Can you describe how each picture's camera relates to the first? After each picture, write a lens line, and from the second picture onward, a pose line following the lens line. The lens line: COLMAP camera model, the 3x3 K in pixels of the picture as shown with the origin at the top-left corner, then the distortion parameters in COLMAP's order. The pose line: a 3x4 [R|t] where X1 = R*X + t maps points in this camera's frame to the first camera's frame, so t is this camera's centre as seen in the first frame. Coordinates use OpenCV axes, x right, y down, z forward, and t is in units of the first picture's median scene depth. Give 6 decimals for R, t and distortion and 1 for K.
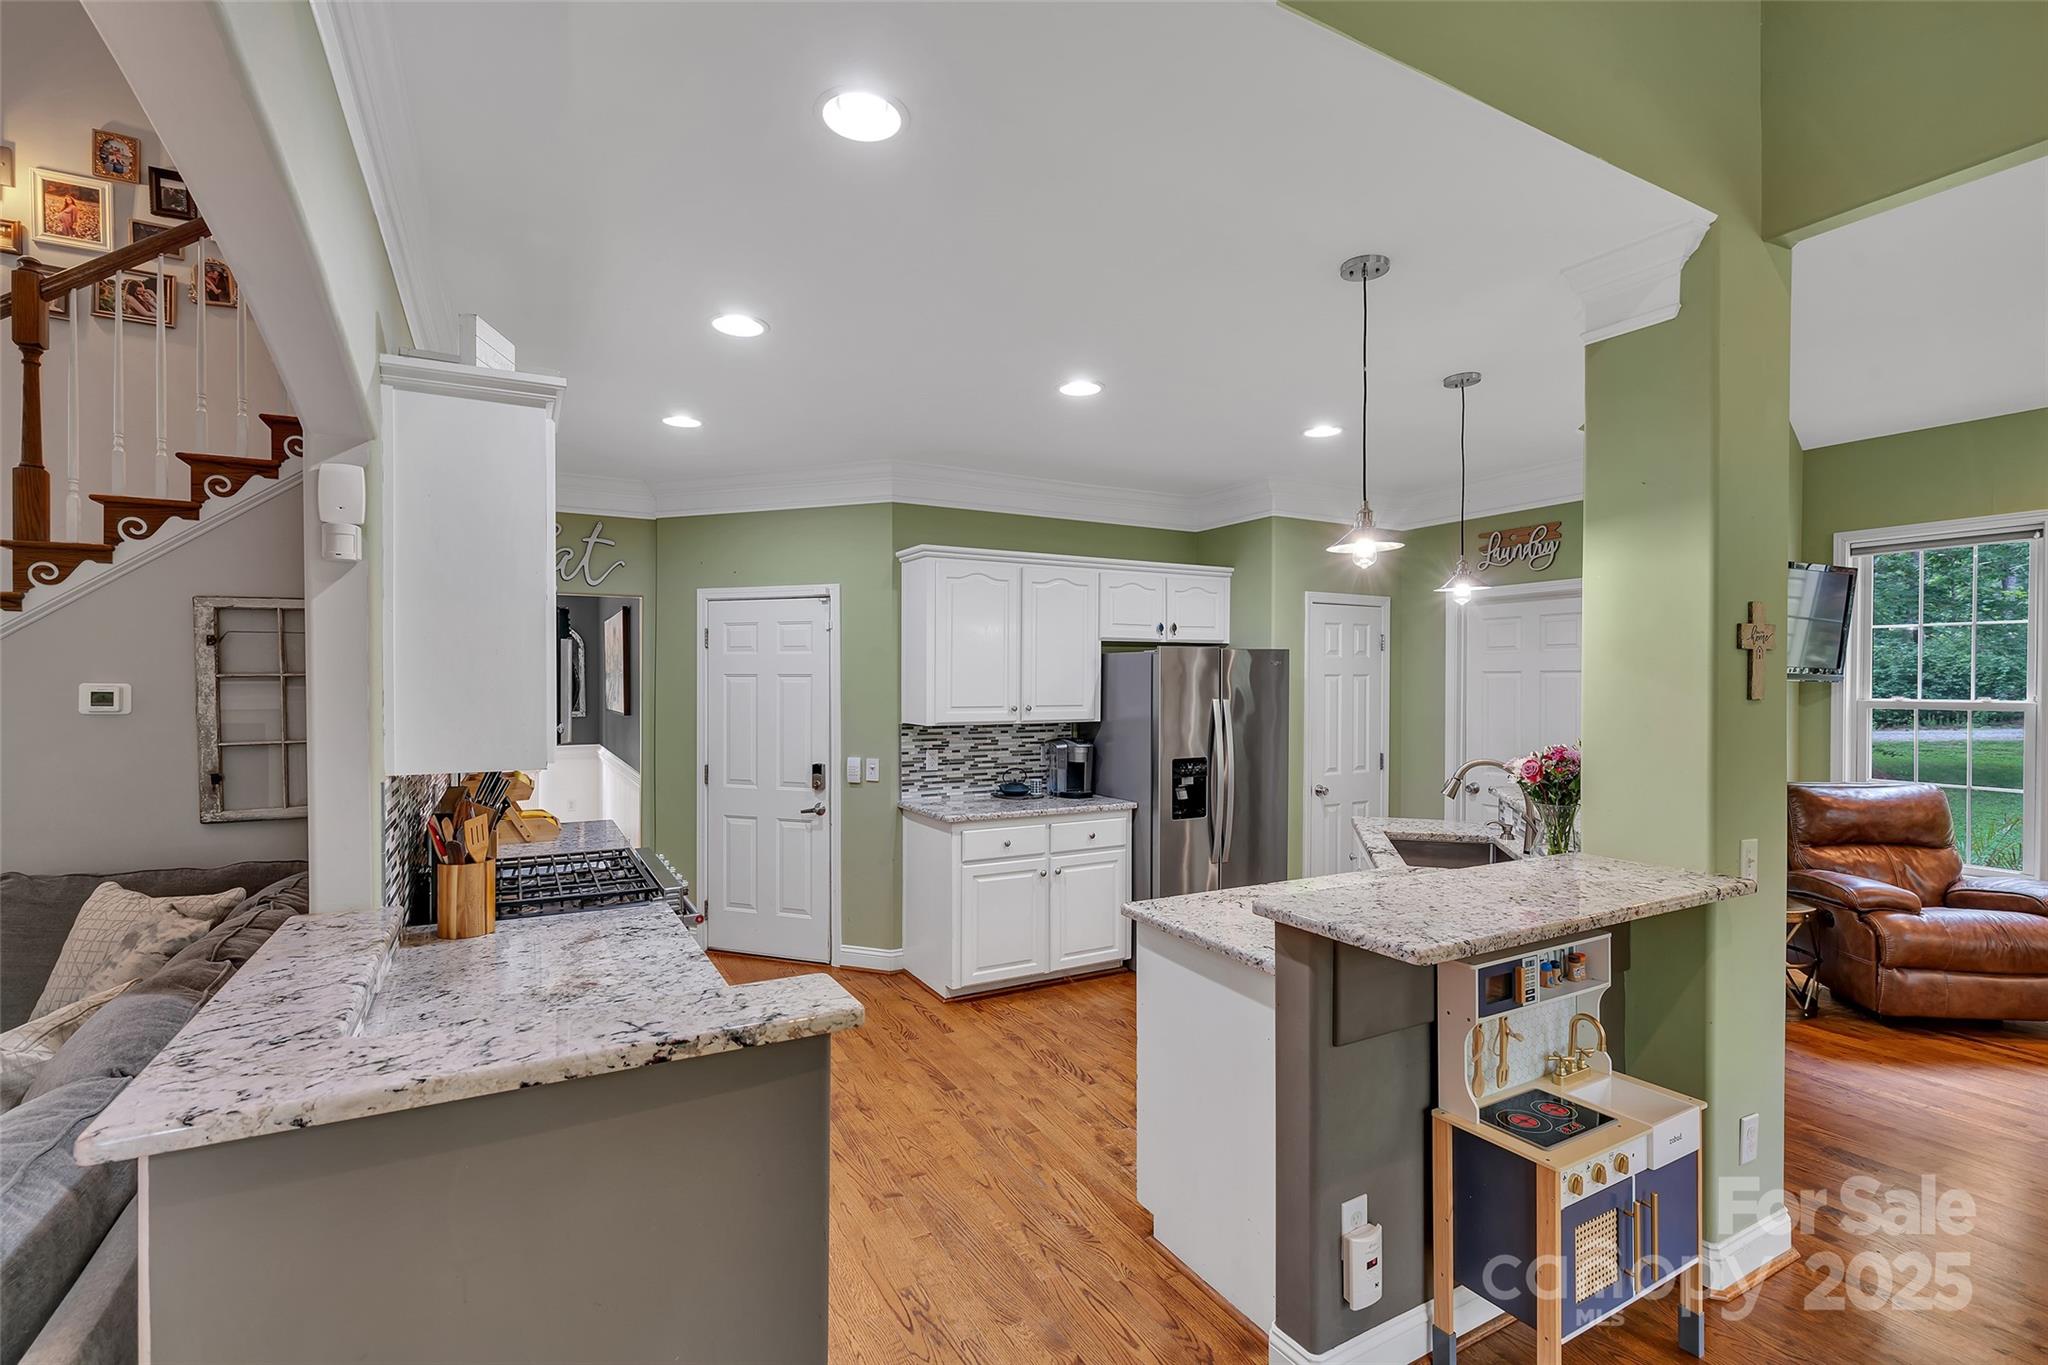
lens RADIAL K [[930.3, 0, 1017.6], [0, 930.3, 680.0], [0, 0, 1]] dist [0.000446, 0.002445]
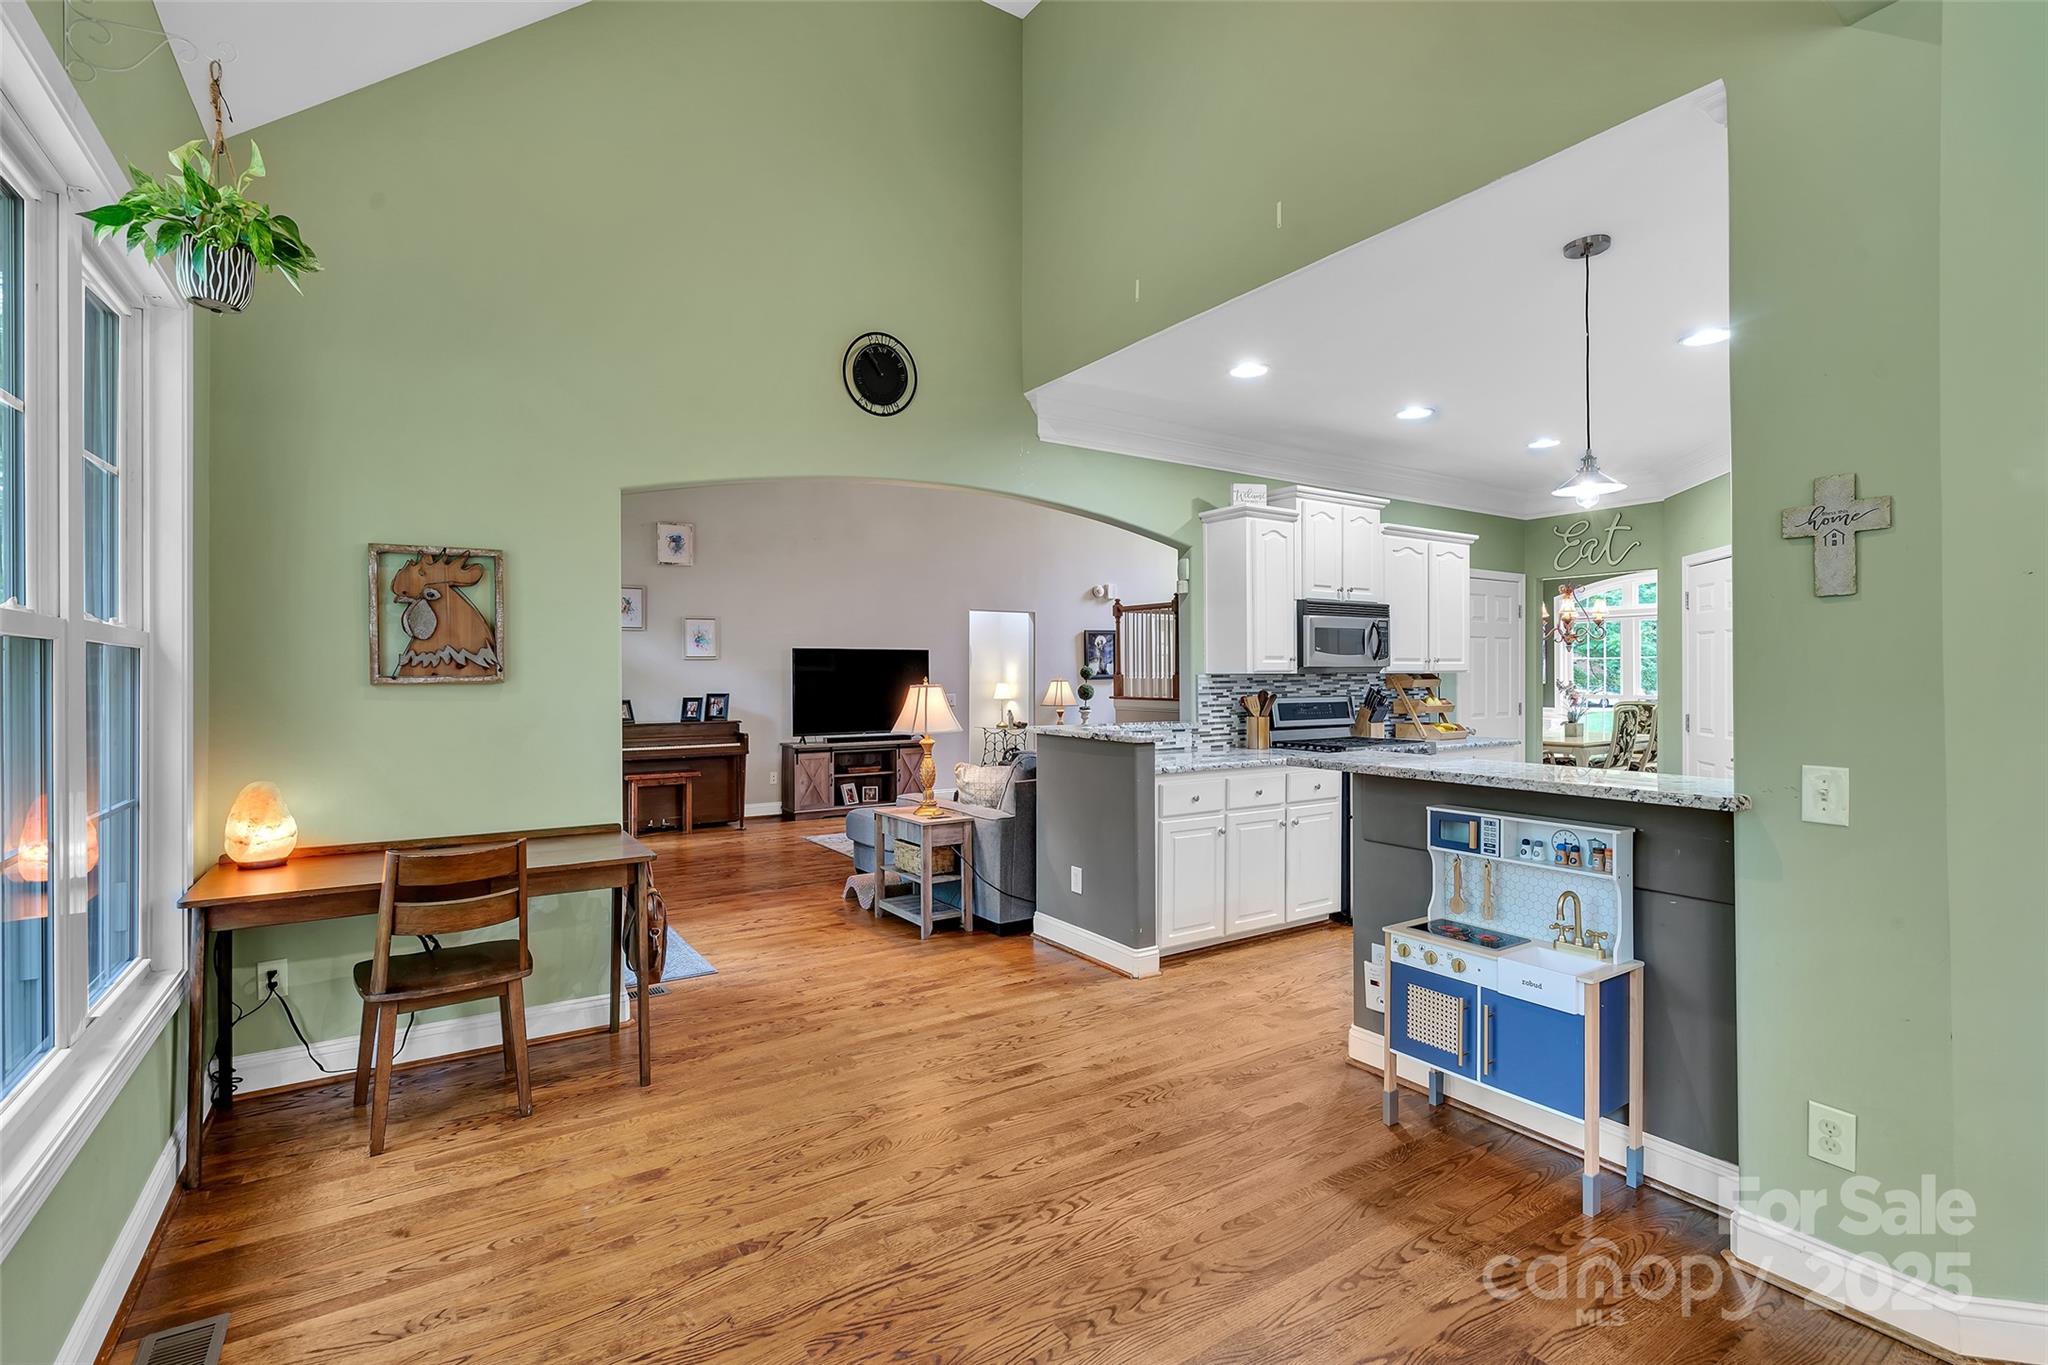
lens RADIAL K [[930.3, 0, 1018.8], [0, 930.3, 670.5], [0, 0, 1]] dist [0.000446, 0.002445]
pose [[0.077120, -0.003782, -0.997015, 0.912708], [0.007394, 0.999967, -0.003221, 0.047882], [0.996994, -0.007124, 0.077146, 0.147172]]
